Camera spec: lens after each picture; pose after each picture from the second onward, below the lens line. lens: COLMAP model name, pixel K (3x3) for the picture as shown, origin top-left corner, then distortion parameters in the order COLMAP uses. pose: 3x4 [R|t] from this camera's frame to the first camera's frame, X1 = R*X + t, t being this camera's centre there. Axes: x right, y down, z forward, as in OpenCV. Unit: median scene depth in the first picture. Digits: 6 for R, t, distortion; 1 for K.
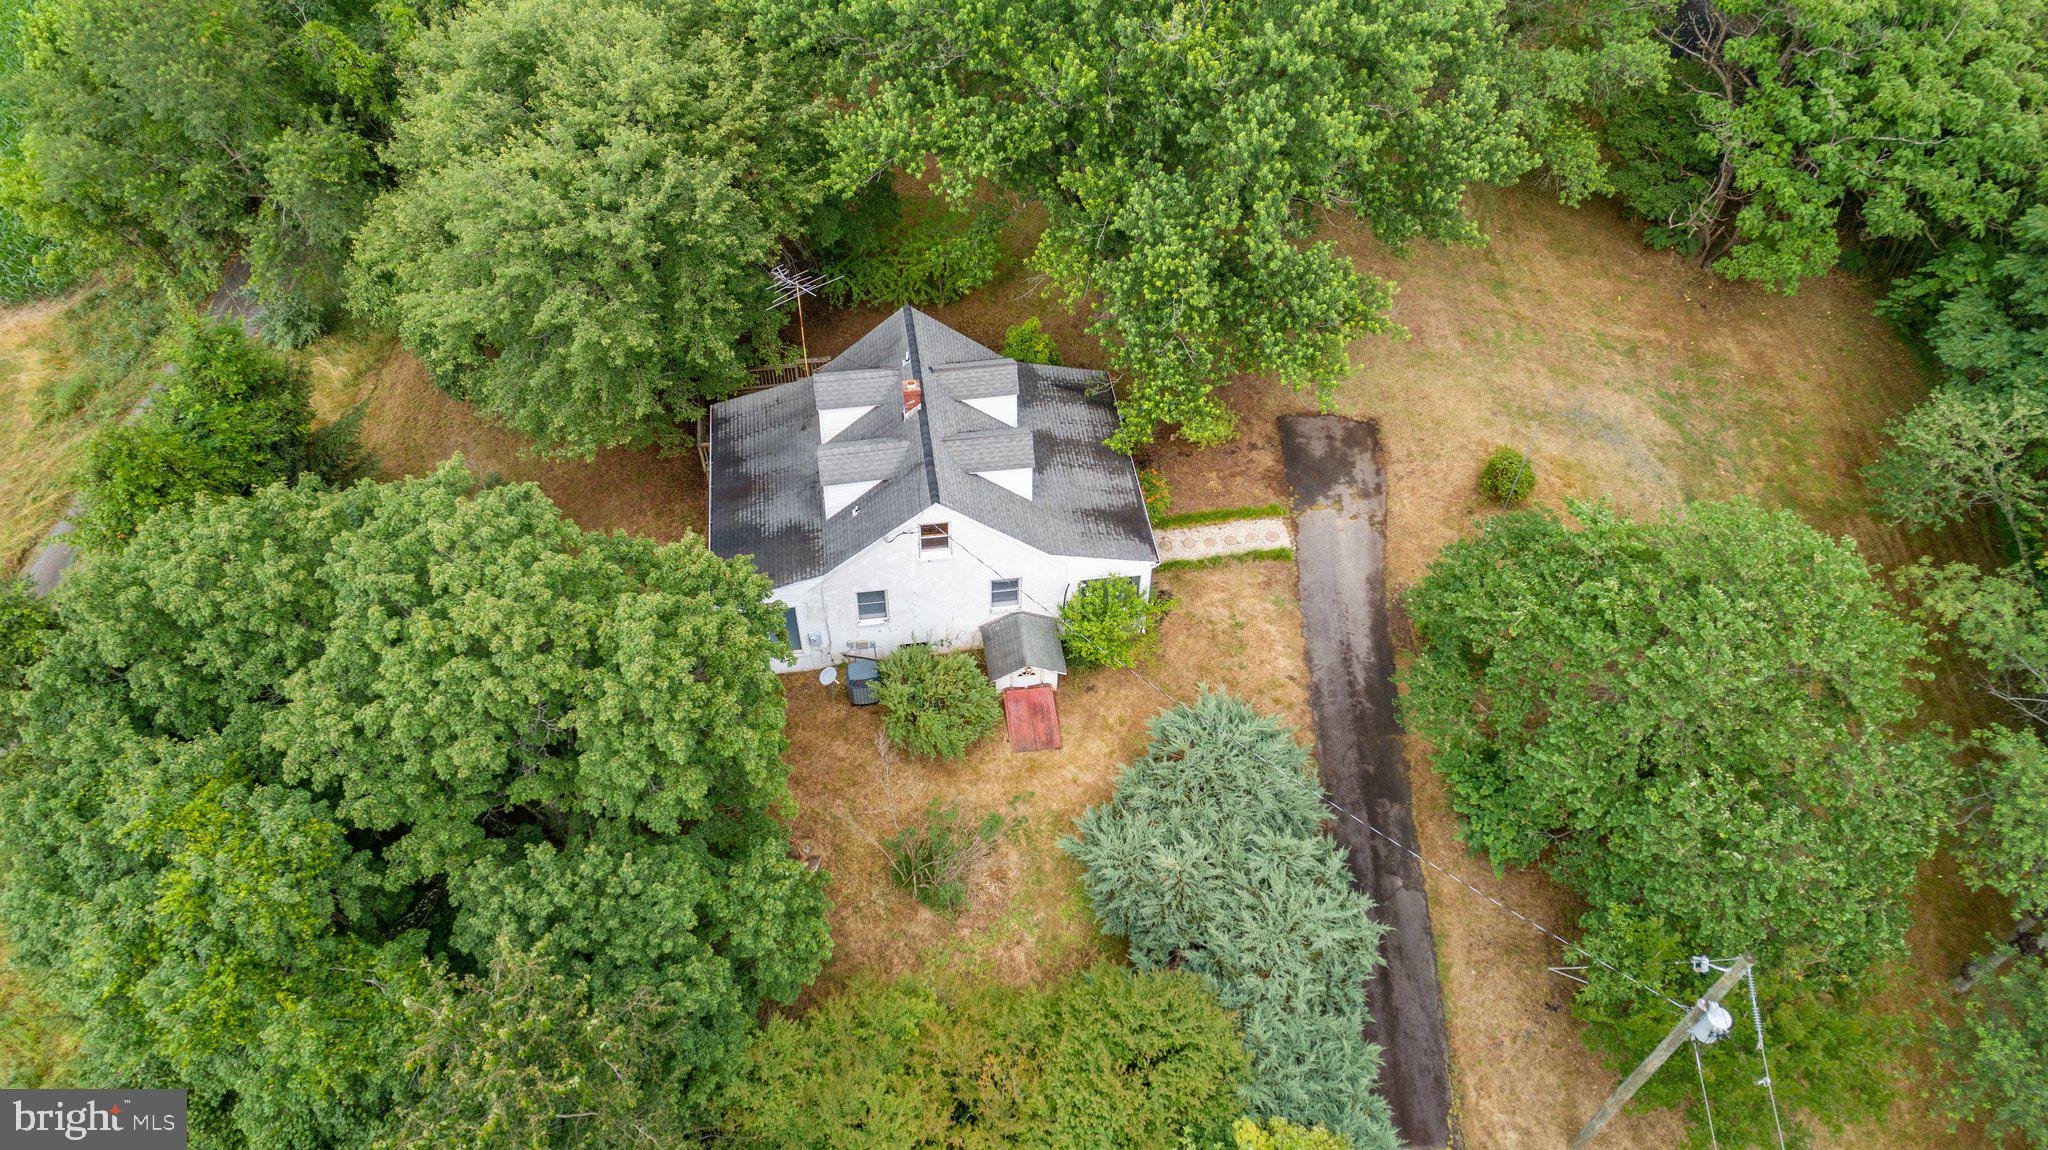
lens RADIAL K [[1384.0, 0, 1022.4], [0, 1384.0, 575.4], [0, 0, 1]] dist [-0.008823, 0.008260]
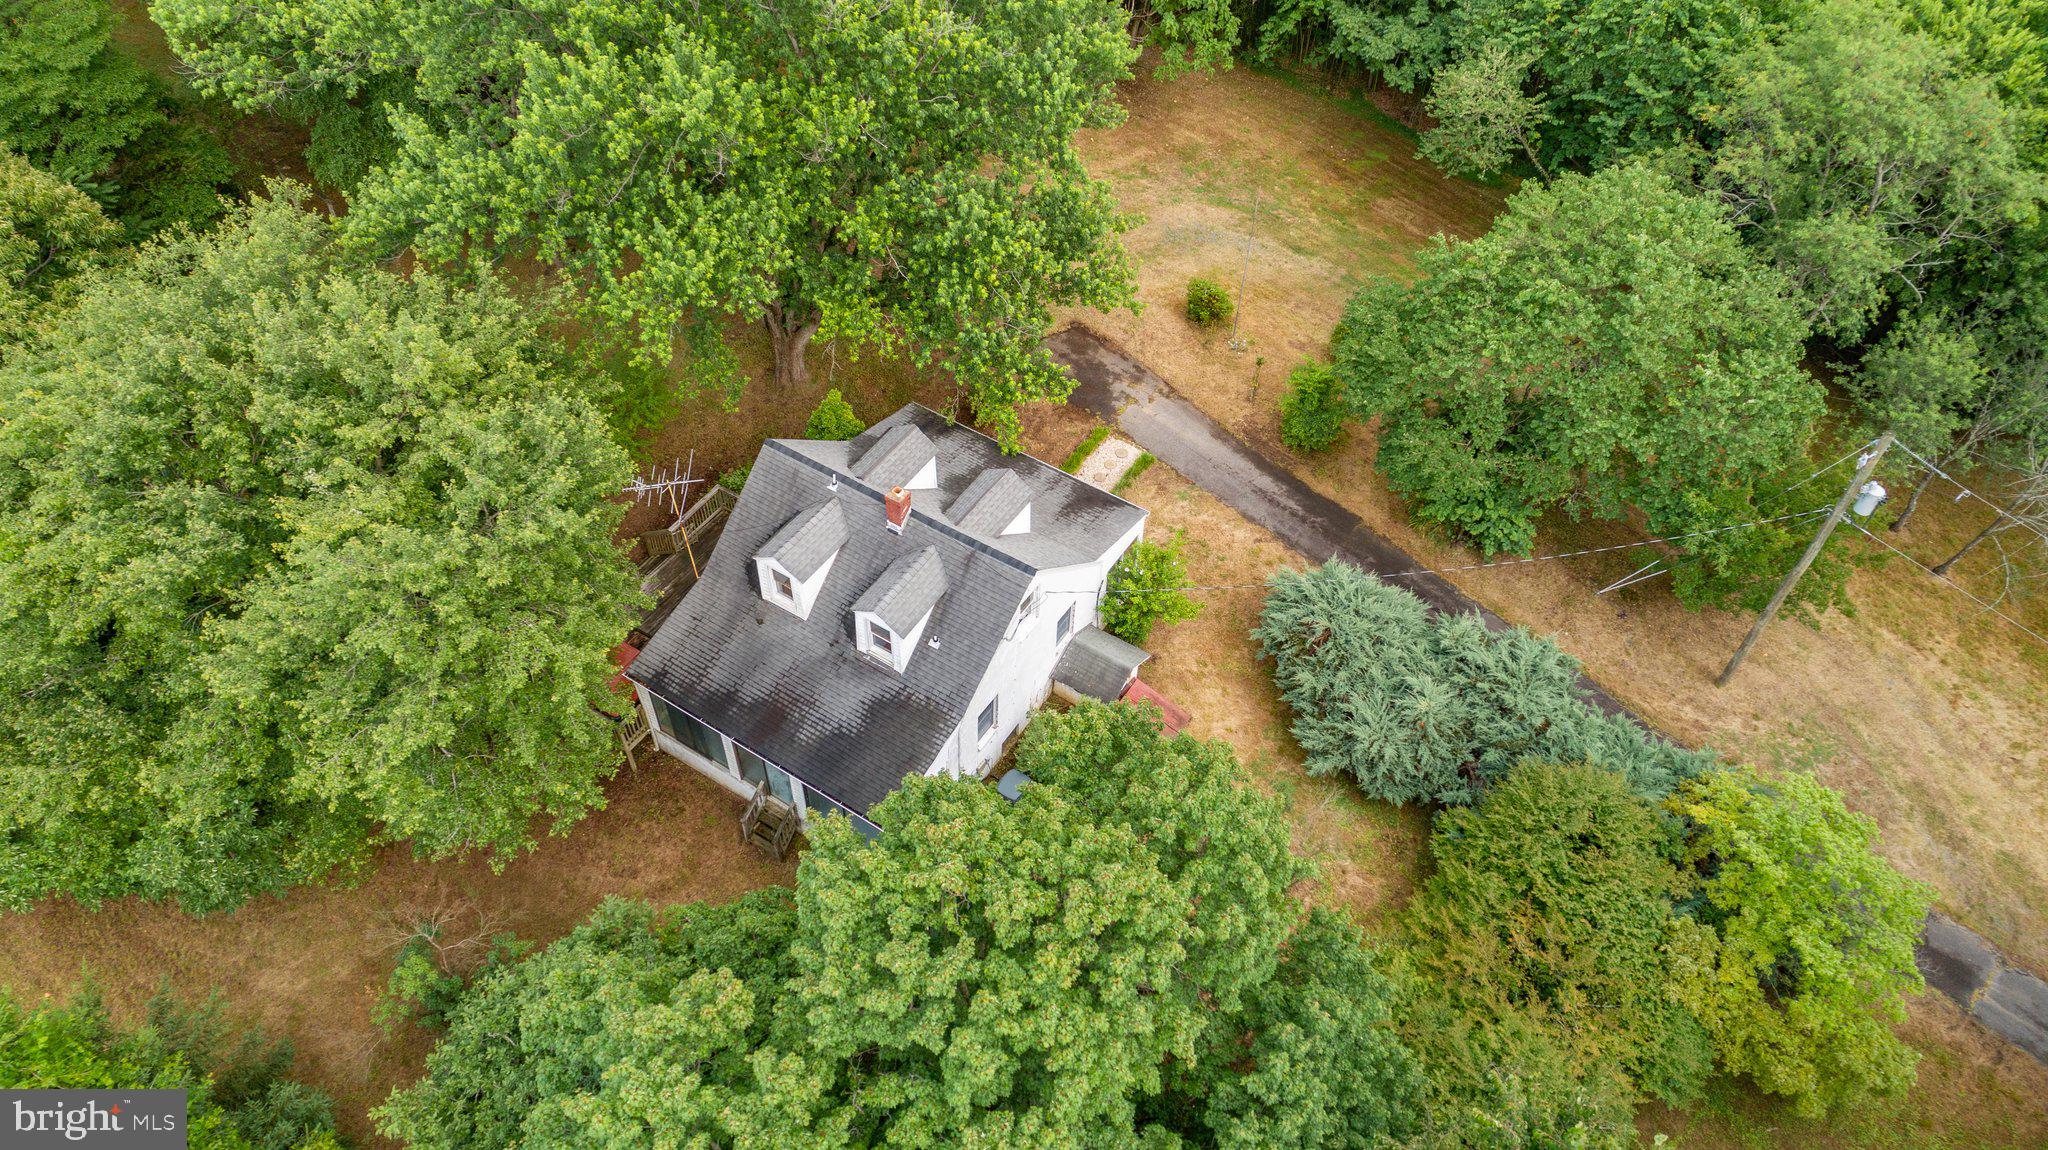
lens RADIAL K [[1384.0, 0, 1015.3], [0, 1384.0, 572.3], [0, 0, 1]] dist [-0.008823, 0.008260]
pose [[0.659259, -0.561821, 0.499734, -0.472780], [0.555712, 0.811764, 0.179512, -0.200315], [-0.506519, 0.159363, 0.847374, 0.193014]]
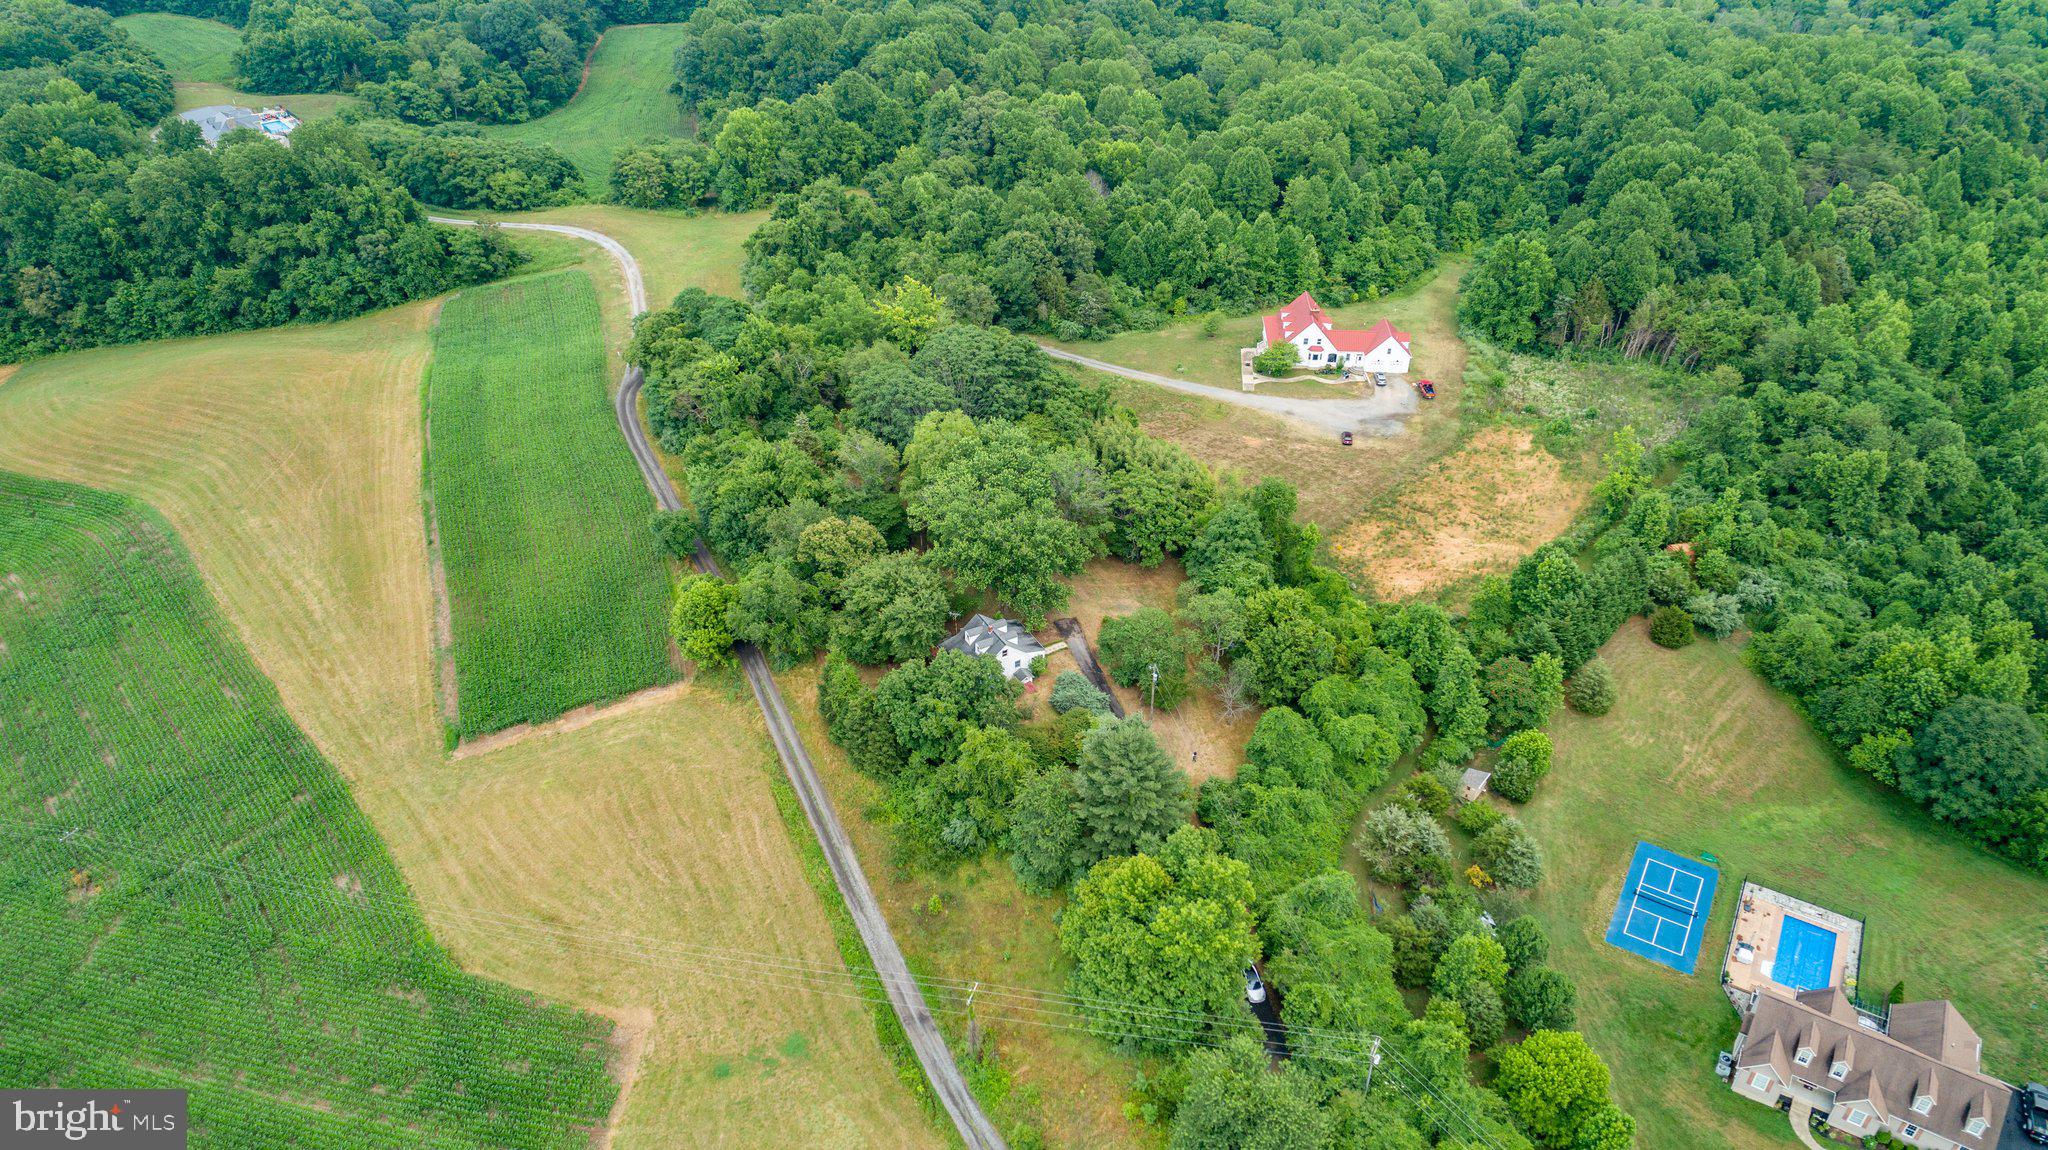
lens RADIAL K [[1384.0, 0, 1023.2], [0, 1384.0, 571.9], [0, 0, 1]] dist [-0.008823, 0.008260]
pose [[0.934688, -0.214892, 0.283161, -1.241307], [0.277023, 0.939514, -0.201425, 0.660815], [-0.222749, 0.266712, 0.937682, -3.469963]]
